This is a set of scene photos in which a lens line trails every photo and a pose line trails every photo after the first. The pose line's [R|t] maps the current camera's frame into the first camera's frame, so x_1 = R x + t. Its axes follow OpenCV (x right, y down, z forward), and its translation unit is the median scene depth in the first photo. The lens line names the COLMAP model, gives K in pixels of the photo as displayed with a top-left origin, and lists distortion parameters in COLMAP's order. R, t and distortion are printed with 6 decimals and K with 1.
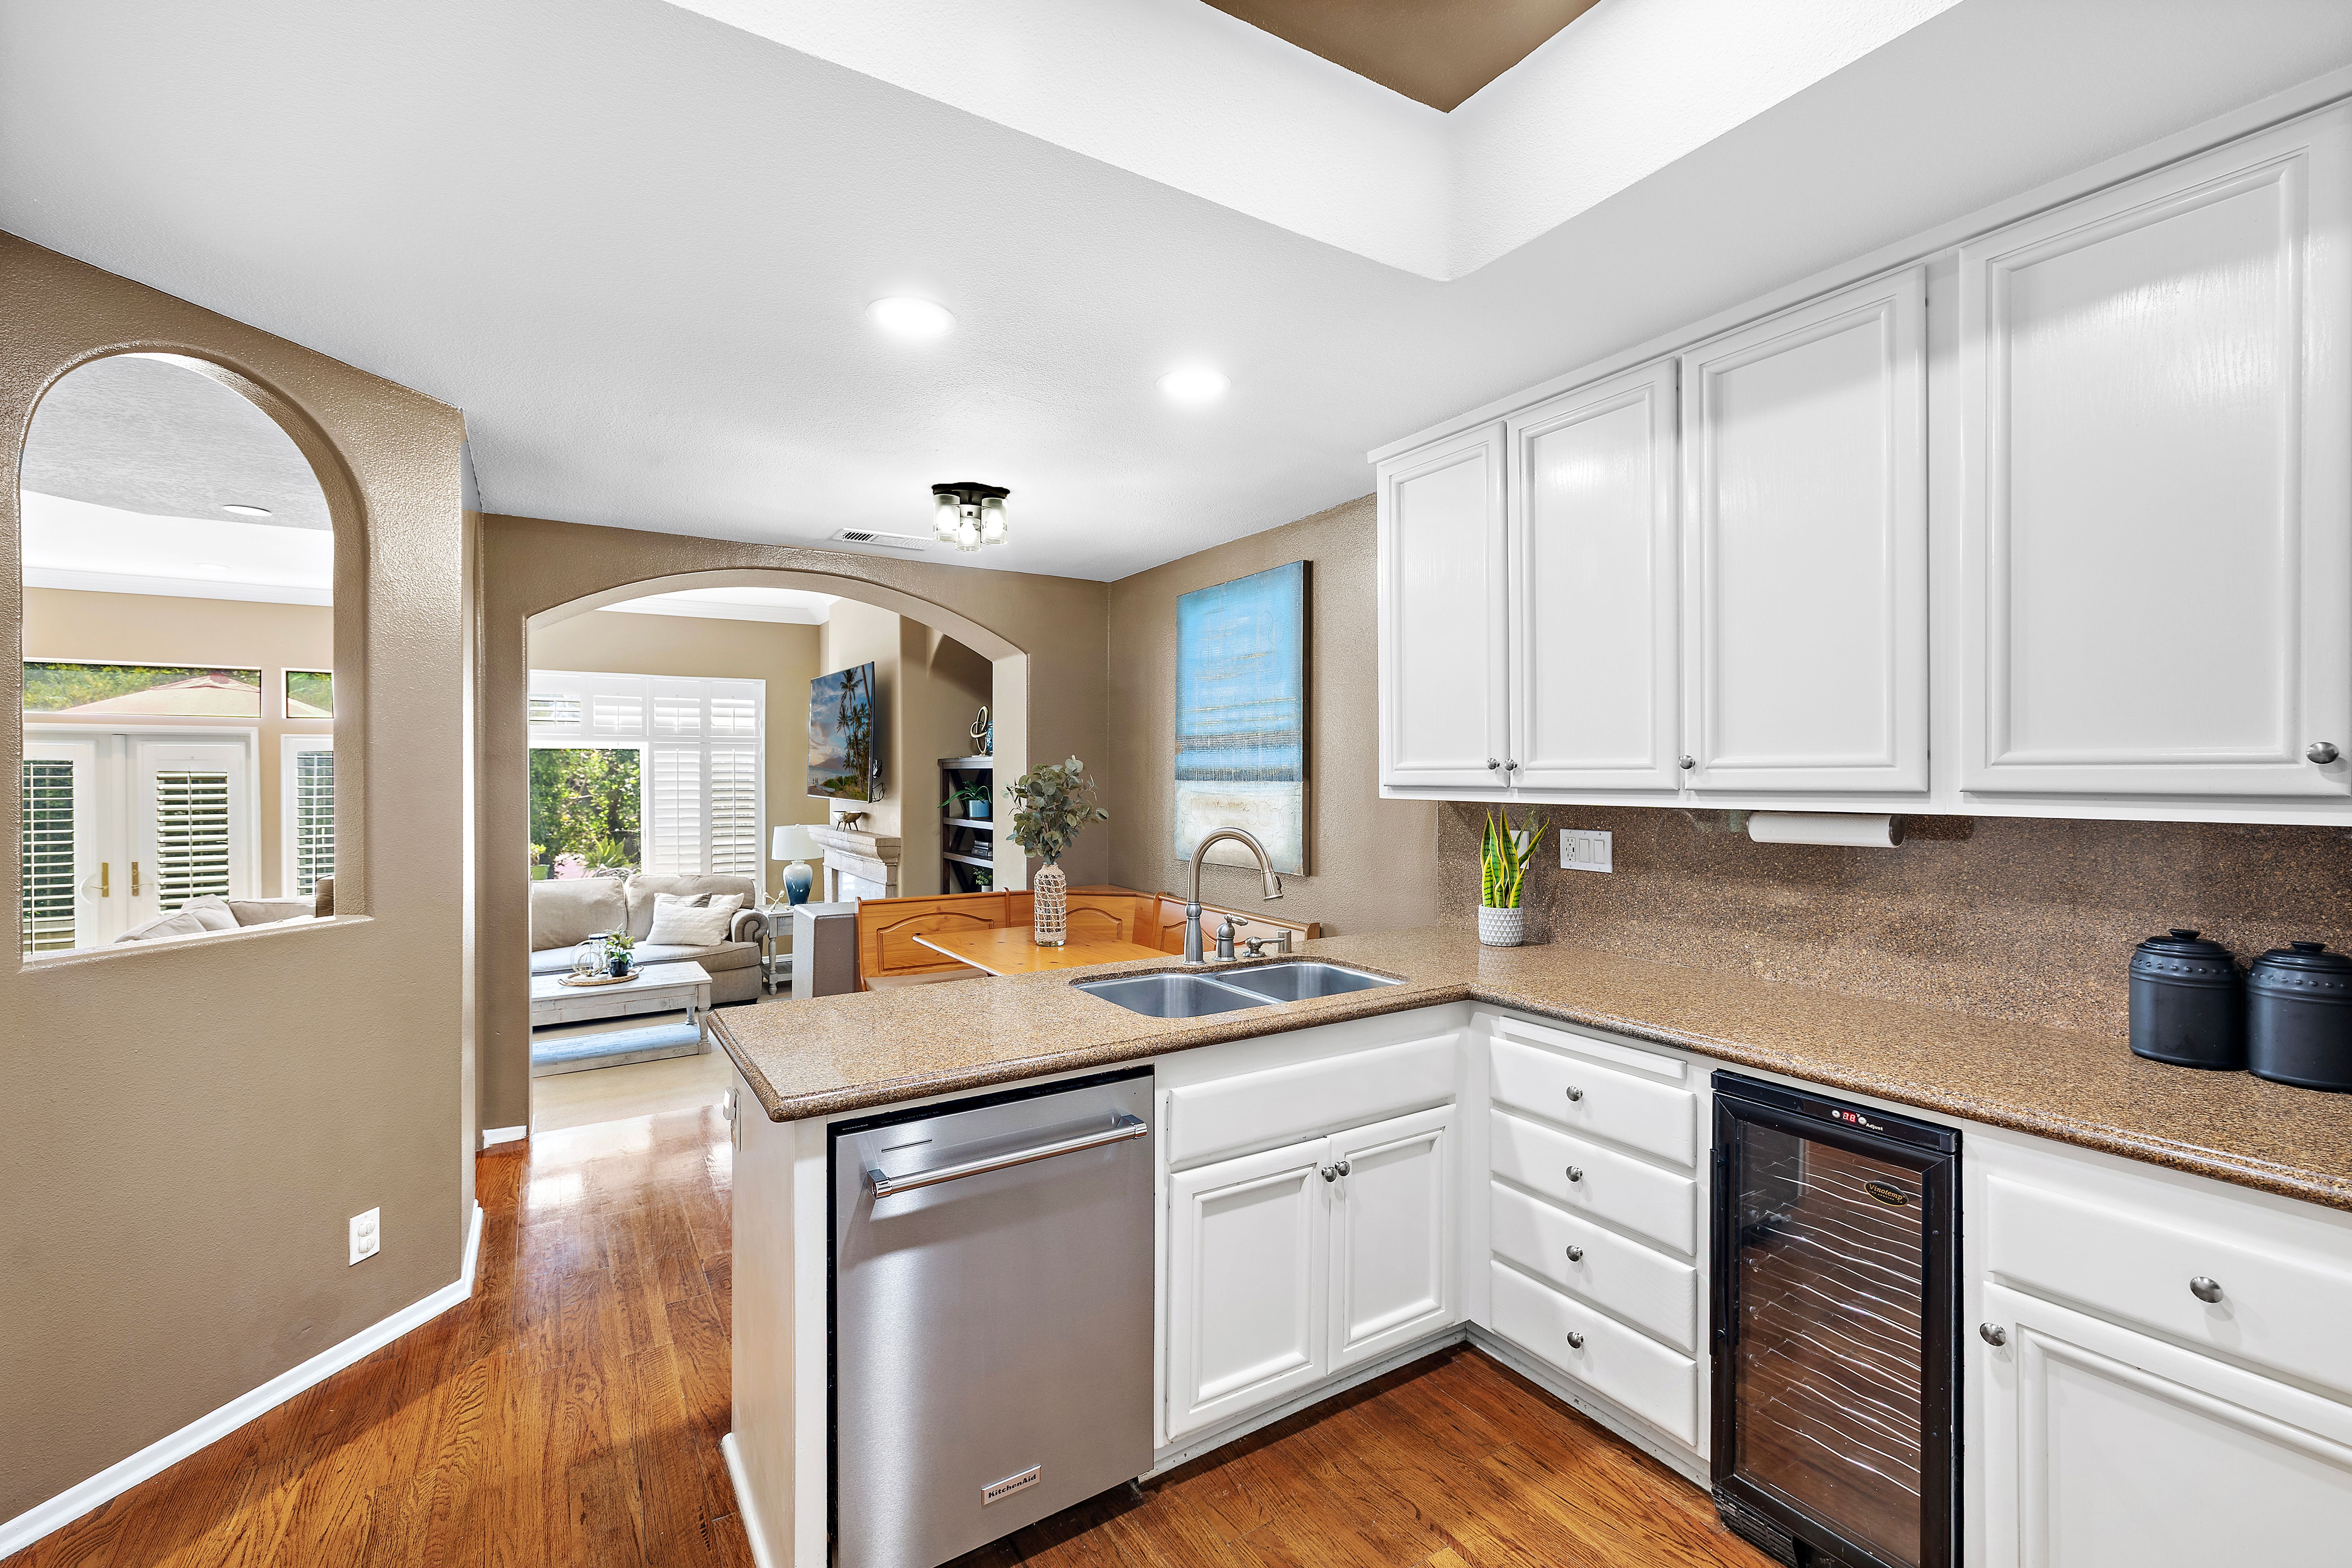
lens RADIAL K [[997.1, 0, 1166.2], [0, 997.1, 778.6], [0, 0, 1]] dist [0.001278, 0.000152]
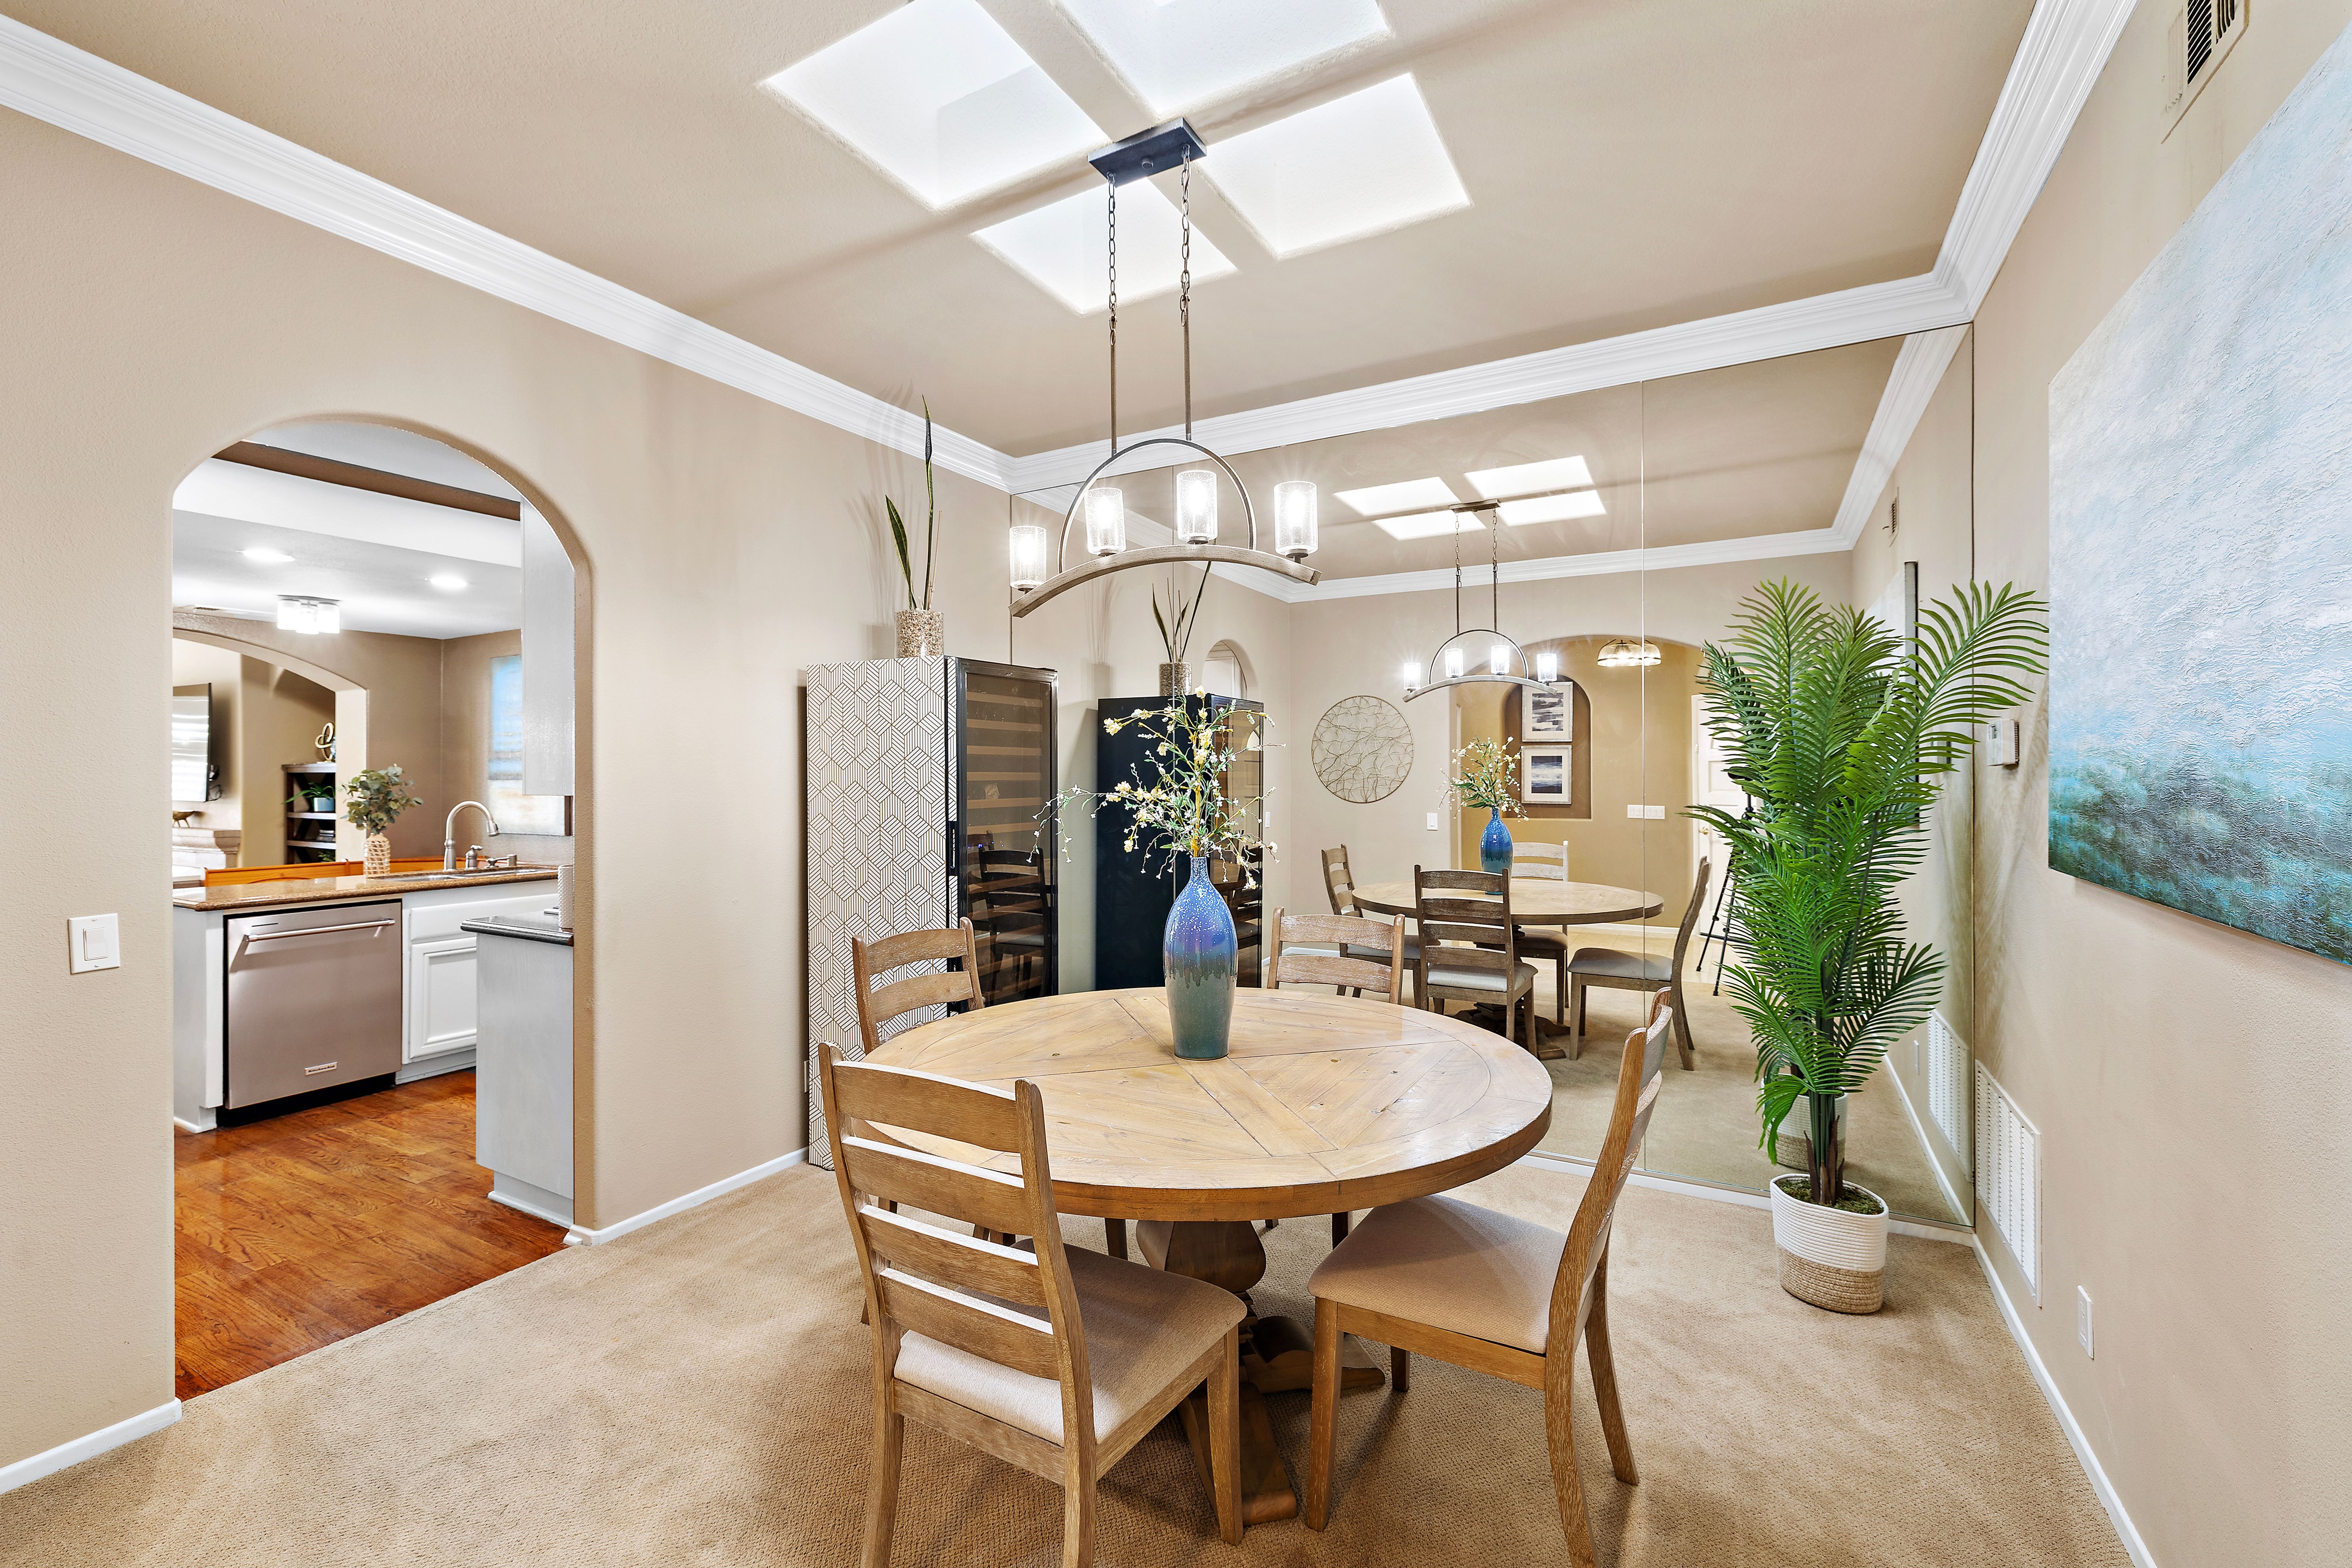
lens RADIAL K [[997.2, 0, 1166.2], [0, 997.2, 778.6], [0, 0, 1]] dist [0.001278, 0.000152]
pose [[0.877214, -0.000486, 0.480099, 0.161347], [0.003620, 0.999978, -0.005602, 0.009609], [-0.480086, 0.006652, 0.877196, -0.712159]]
